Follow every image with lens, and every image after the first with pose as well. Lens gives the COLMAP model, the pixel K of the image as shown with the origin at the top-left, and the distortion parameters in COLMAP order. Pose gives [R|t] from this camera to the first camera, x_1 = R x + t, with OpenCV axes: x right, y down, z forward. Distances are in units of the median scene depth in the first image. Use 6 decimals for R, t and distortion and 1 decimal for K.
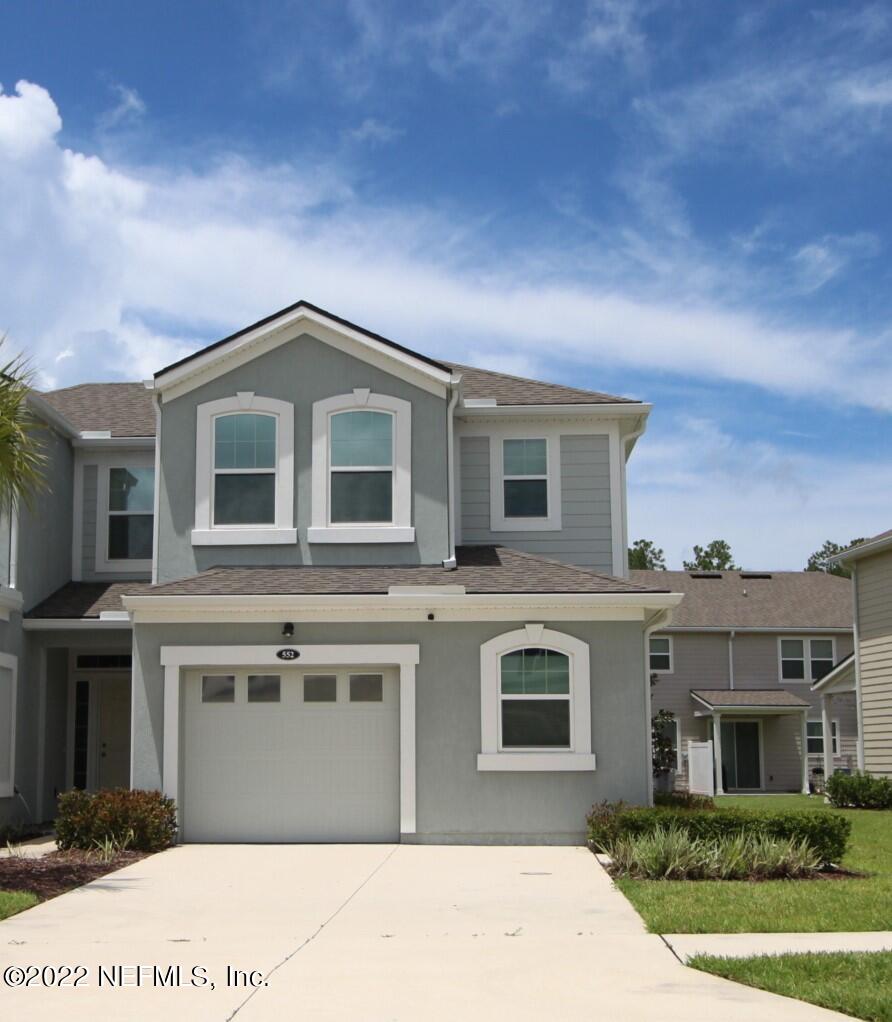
lens RADIAL K [[2632.8, 0, 446.0], [0, 2632.8, 511.0], [0, 0, 1]] dist [0.045885, 0.986101]
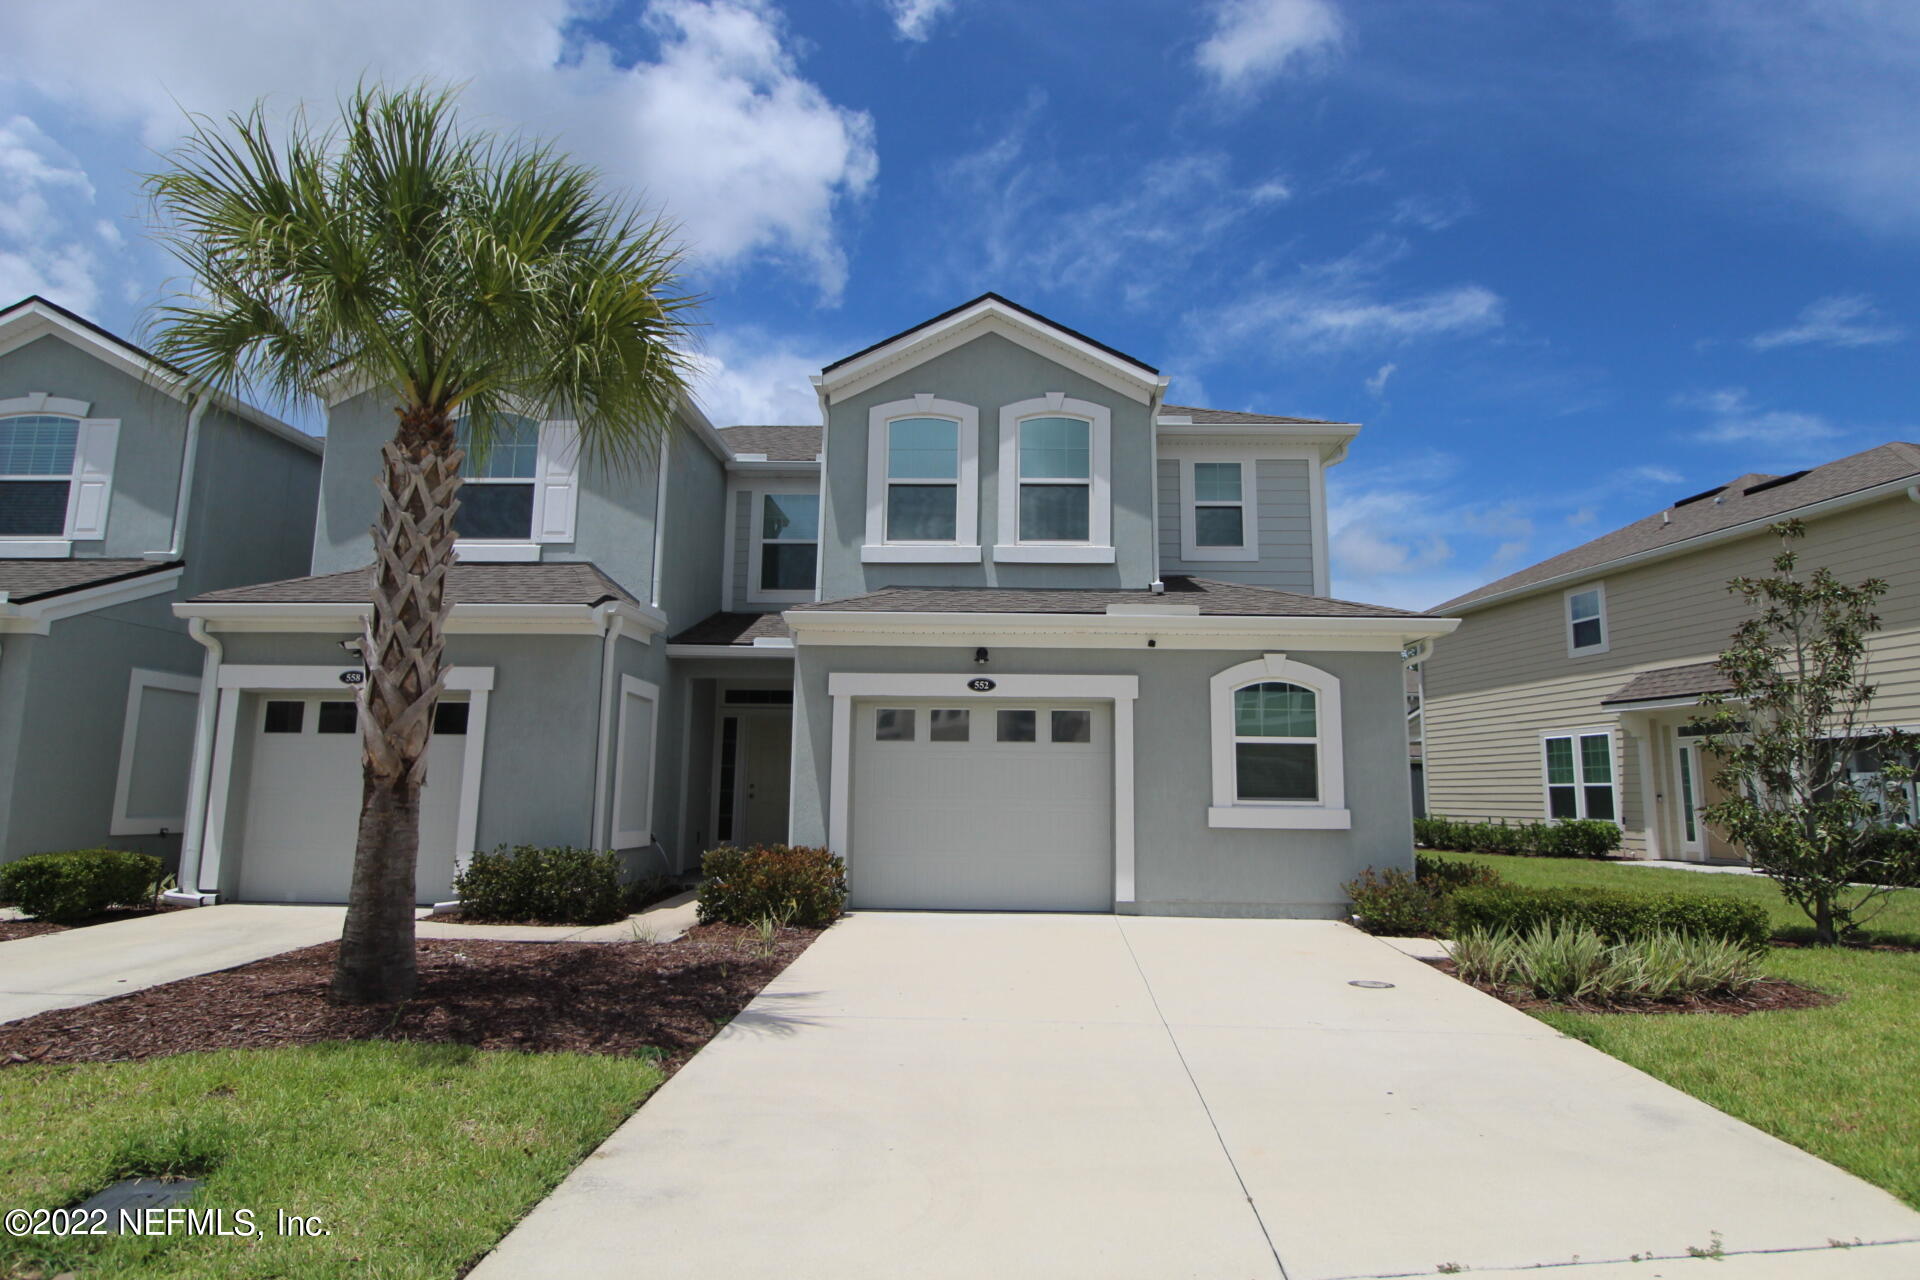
lens RADIAL K [[1273.3, 0, 970.5], [0, 1273.3, 622.6], [0, 0, 1]] dist [0.006101, -0.006089]
pose [[0.998036, 0.021240, 0.058939, -0.086913], [-0.019613, 0.999414, -0.028047, 0.045569], [-0.059501, 0.026836, 0.997867, 0.588078]]
